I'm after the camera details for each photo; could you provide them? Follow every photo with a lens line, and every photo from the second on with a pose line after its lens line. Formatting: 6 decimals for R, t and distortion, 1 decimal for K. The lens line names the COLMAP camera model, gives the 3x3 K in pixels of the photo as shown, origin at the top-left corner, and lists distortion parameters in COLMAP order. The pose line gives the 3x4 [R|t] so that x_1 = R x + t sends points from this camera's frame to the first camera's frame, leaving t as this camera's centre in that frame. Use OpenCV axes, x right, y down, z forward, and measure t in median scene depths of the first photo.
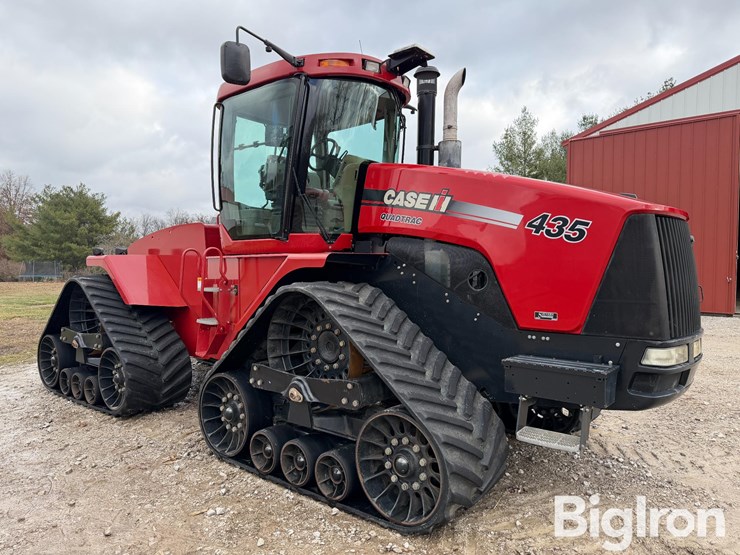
lens RADIAL K [[535.9, 0, 350.7], [0, 535.9, 275.9], [0, 0, 1]] dist [0.004082, -0.003290]
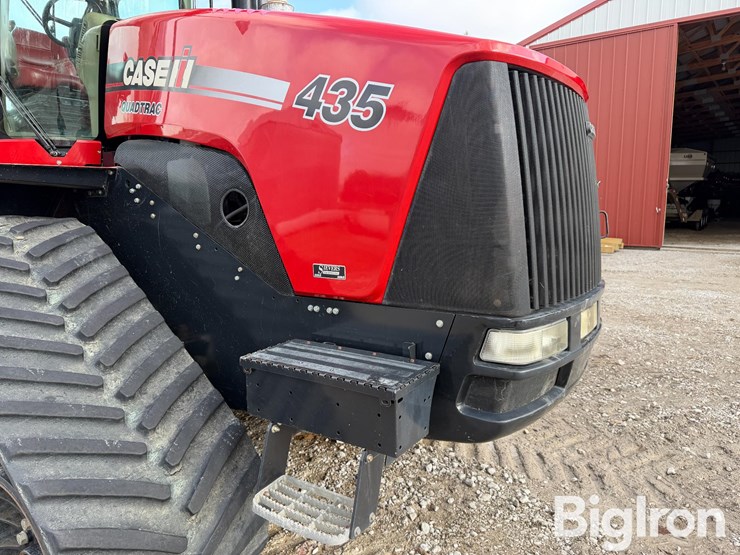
lens RADIAL K [[533.4, 0, 370.0], [0, 533.4, 277.5], [0, 0, 1]] dist [0.041722, -0.001084]
pose [[0.992530, -0.031980, 0.117737, 0.343891], [0.017993, 0.992852, 0.117991, 0.017375], [-0.120669, -0.114991, 0.986010, 0.459996]]
